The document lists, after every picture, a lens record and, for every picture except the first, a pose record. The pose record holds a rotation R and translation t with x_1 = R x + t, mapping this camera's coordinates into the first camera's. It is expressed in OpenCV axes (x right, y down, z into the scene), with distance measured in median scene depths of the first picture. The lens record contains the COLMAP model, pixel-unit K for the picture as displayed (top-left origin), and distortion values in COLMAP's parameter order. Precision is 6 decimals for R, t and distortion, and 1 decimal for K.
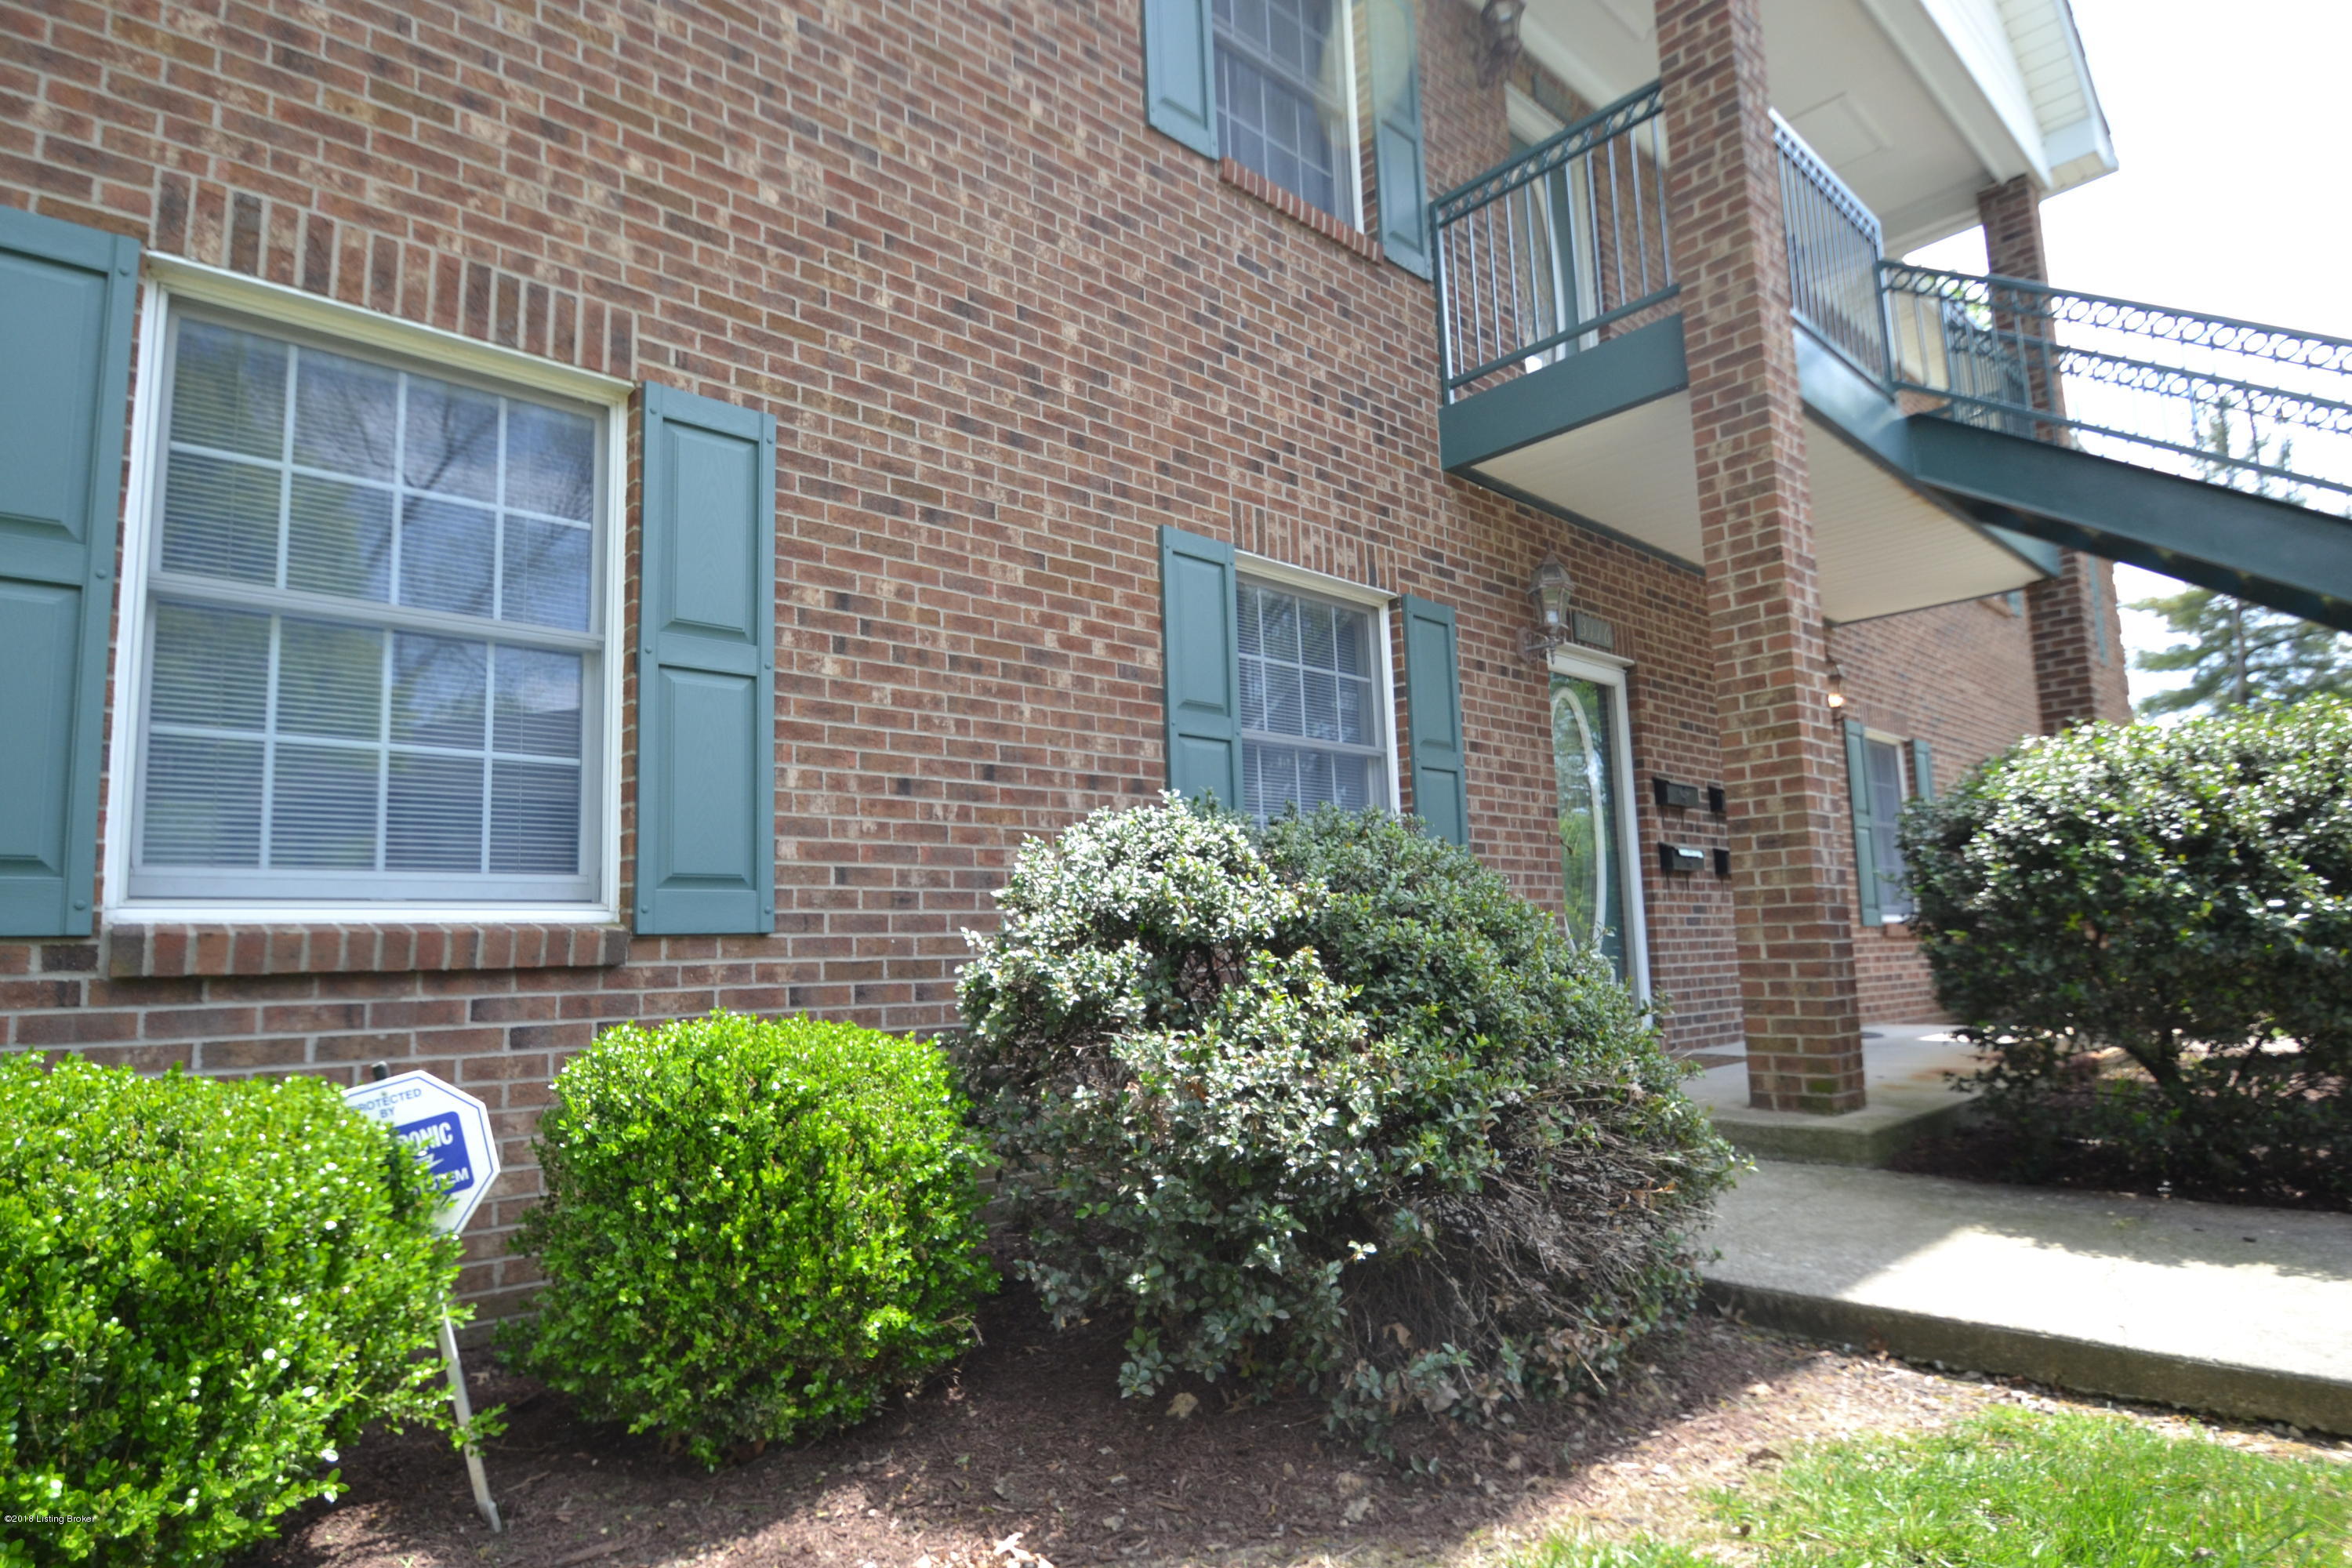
lens RADIAL K [[1272.8, 0, 1145.8], [0, 1272.8, 824.7], [0, 0, 1]] dist [-0.006184, -0.015439]
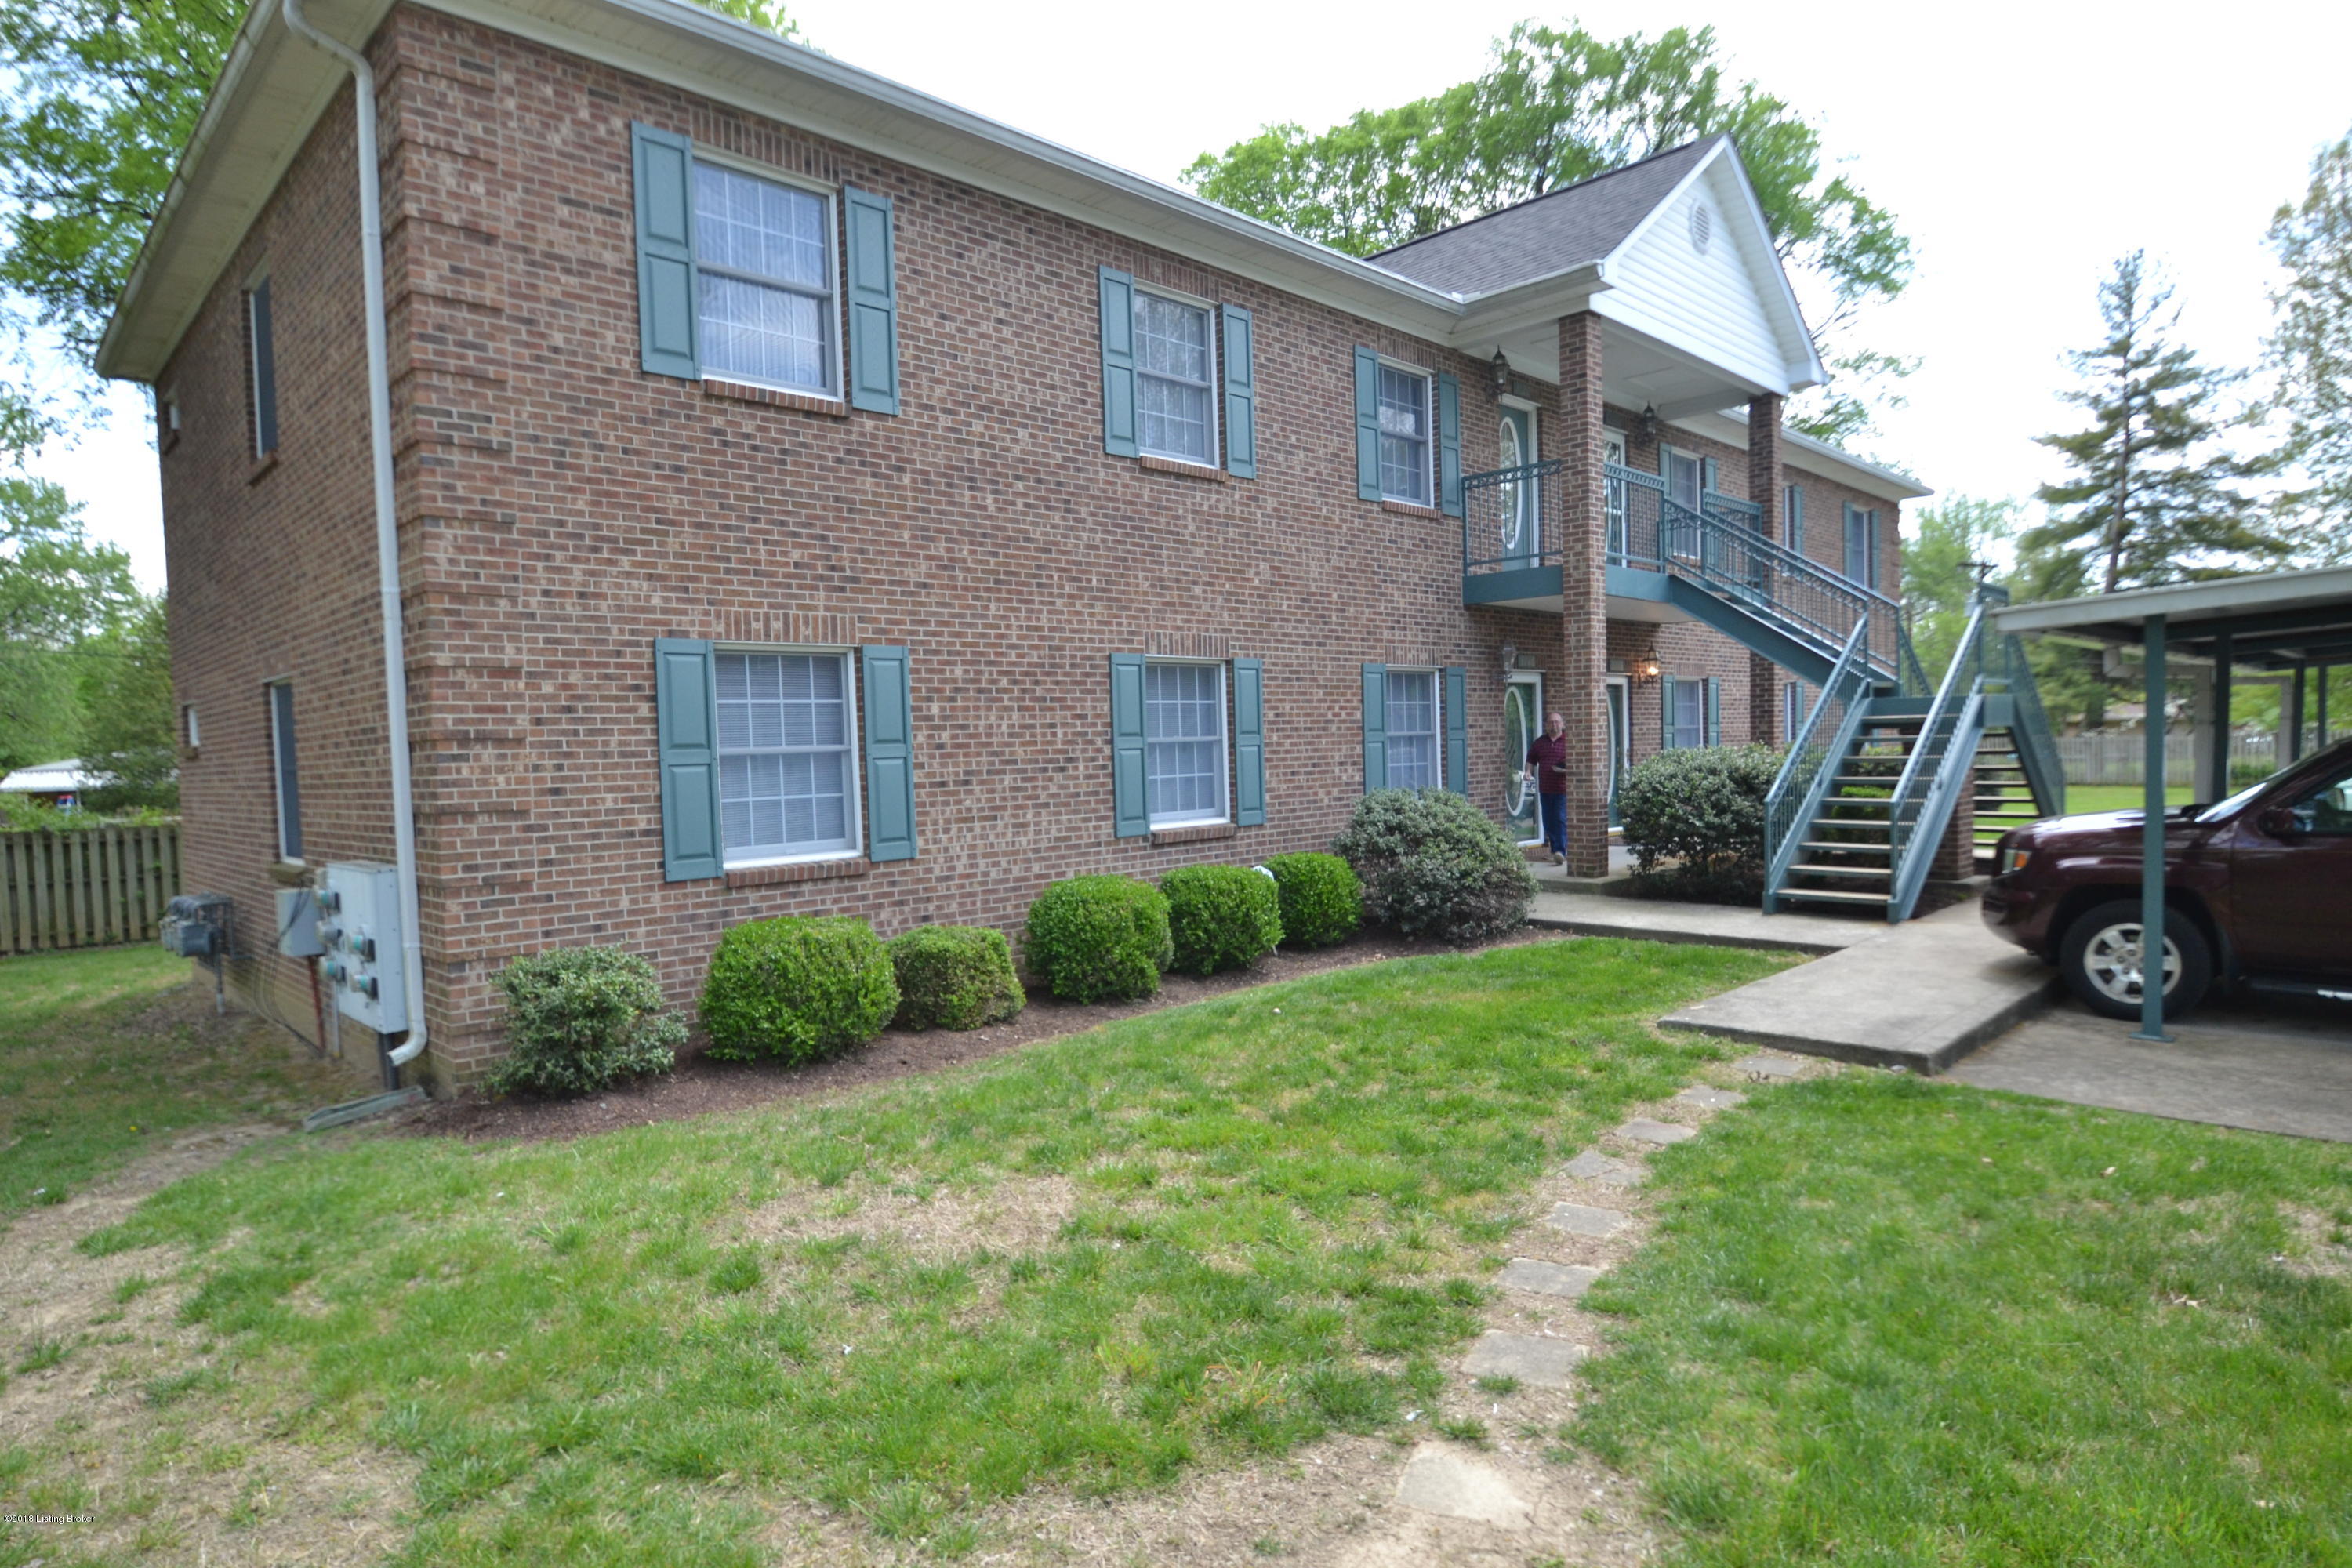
lens RADIAL K [[1272.8, 0, 1176.8], [0, 1272.8, 821.7], [0, 0, 1]] dist [-0.006184, -0.015439]
pose [[0.998559, -0.001926, 0.053631, -0.650702], [-0.006830, 0.986669, 0.162598, -0.421843], [-0.053229, -0.162730, 0.985234, -2.079167]]
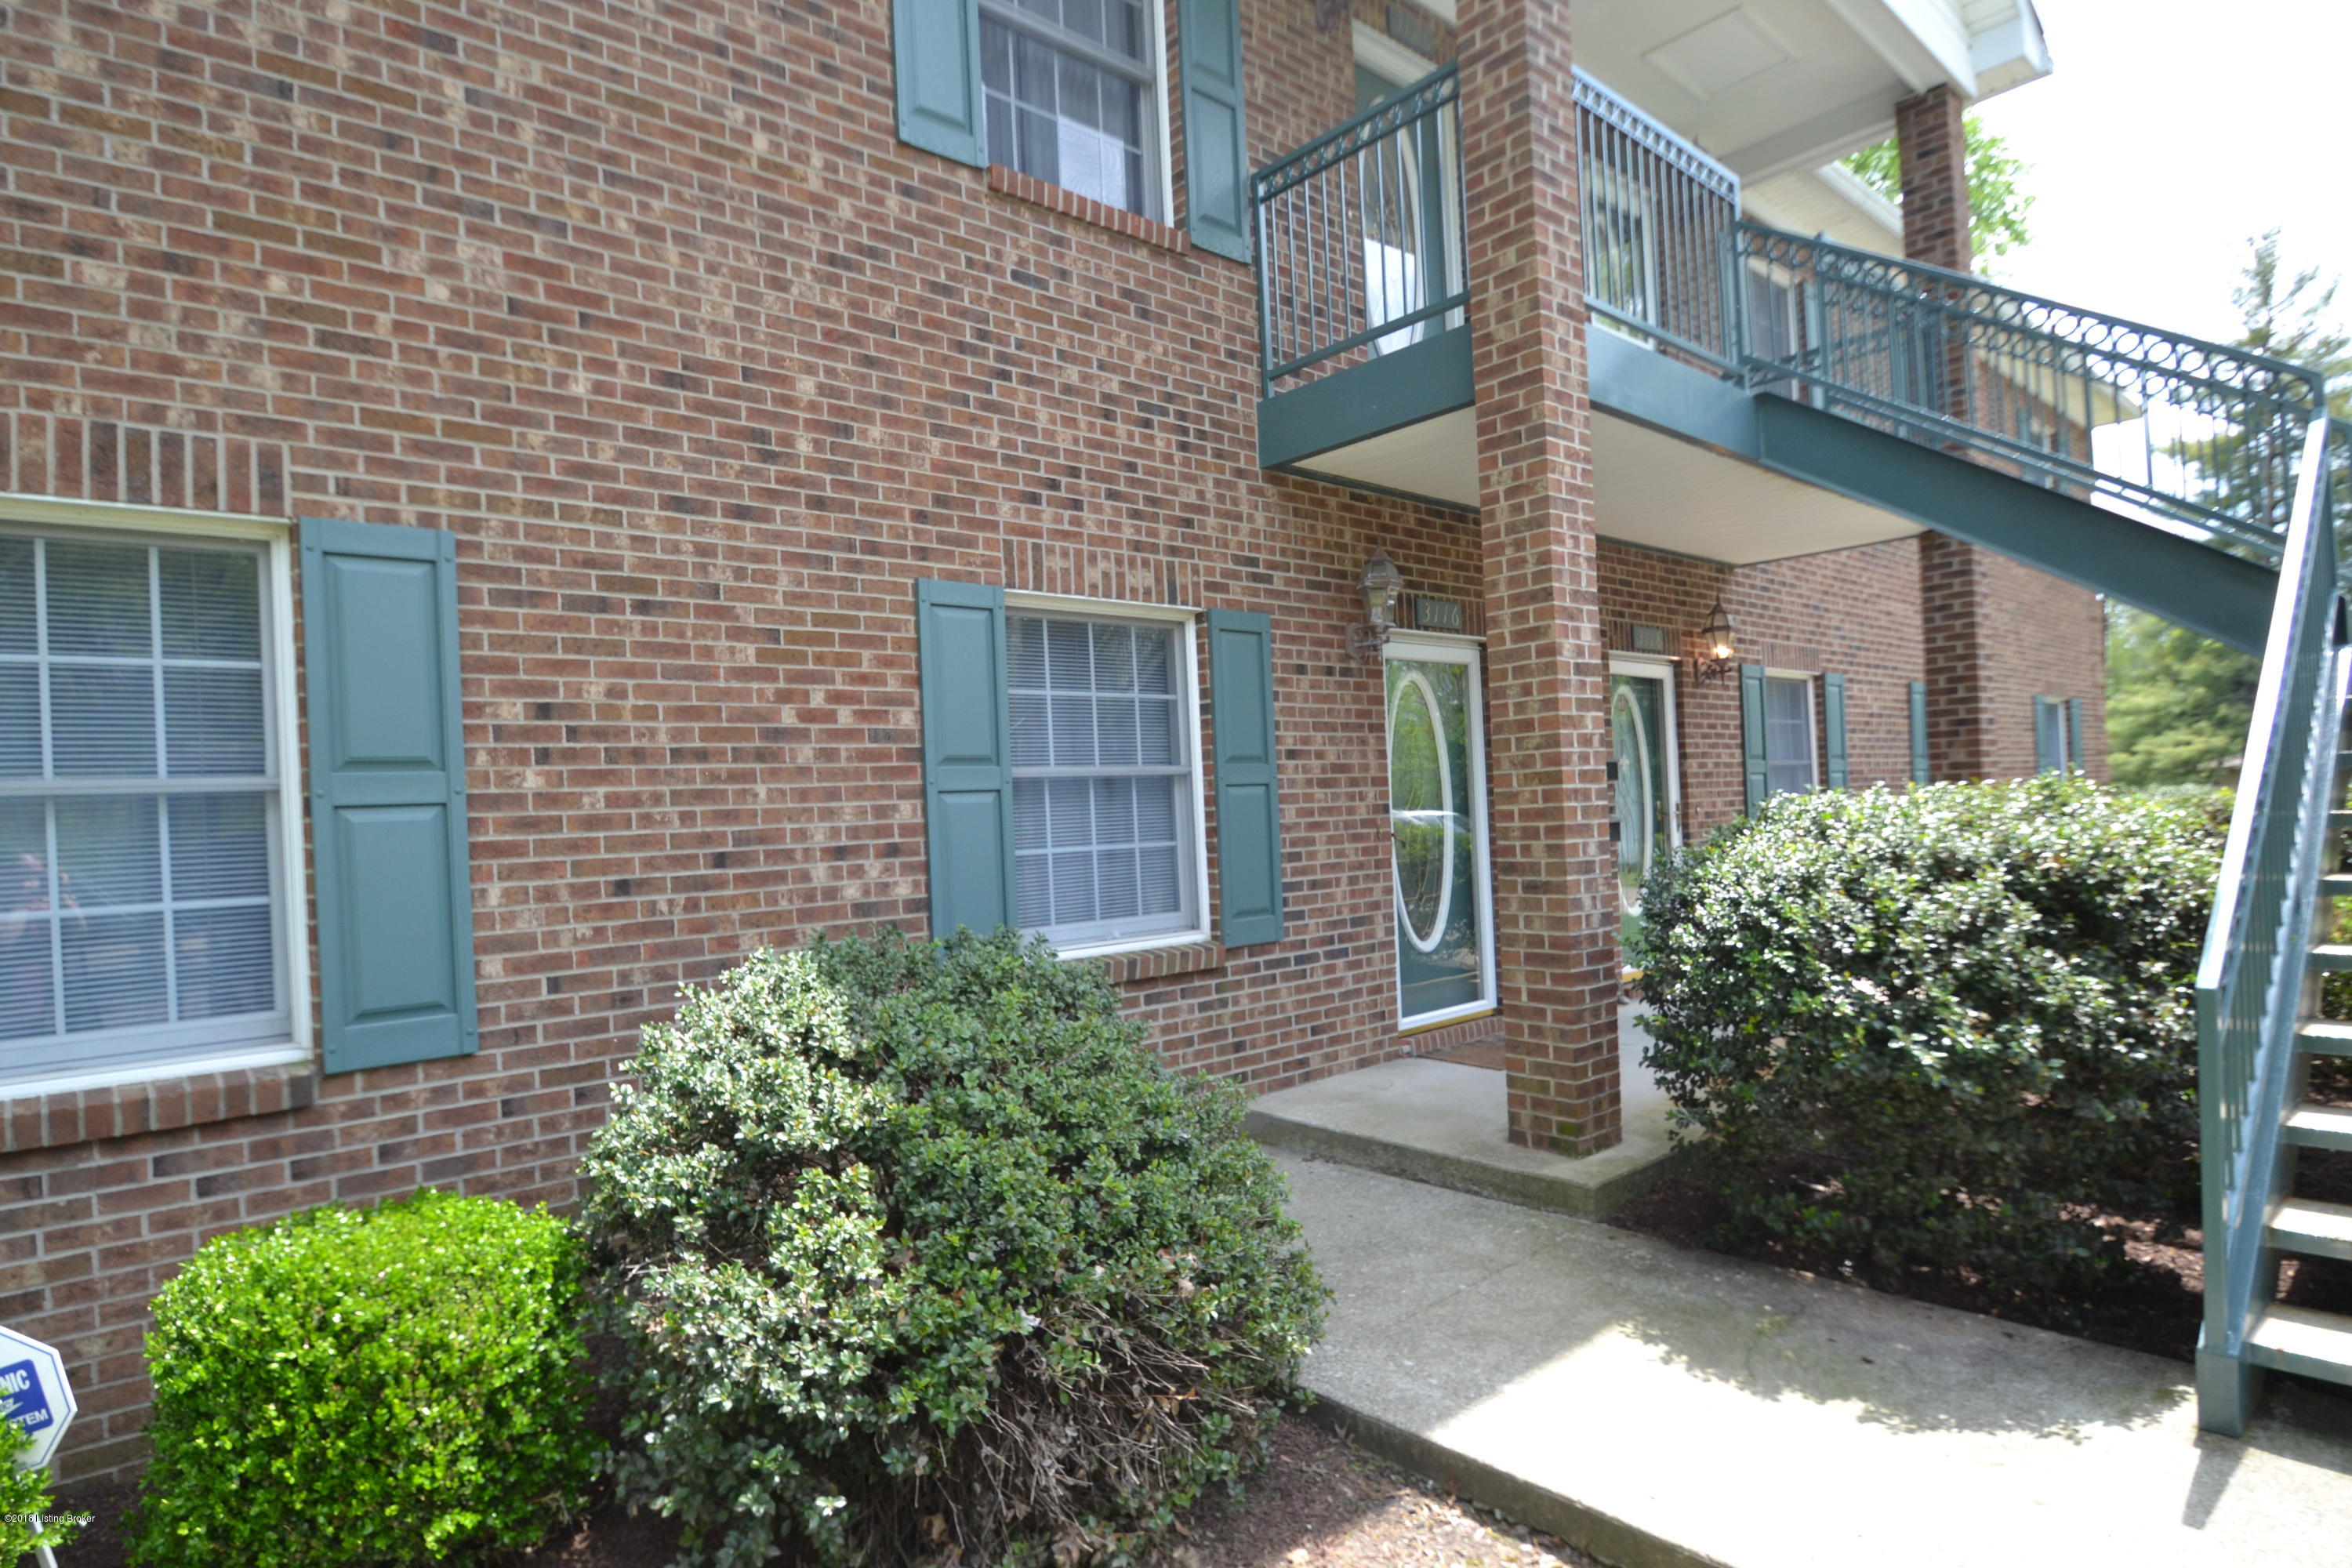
lens RADIAL K [[1272.8, 0, 1140.4], [0, 1272.8, 832.1], [0, 0, 1]] dist [-0.006184, -0.015439]
pose [[0.999758, -0.014620, -0.016418, 0.247663], [0.016436, 0.993044, 0.116587, -0.190188], [0.014599, -0.116828, 0.993045, 0.001709]]
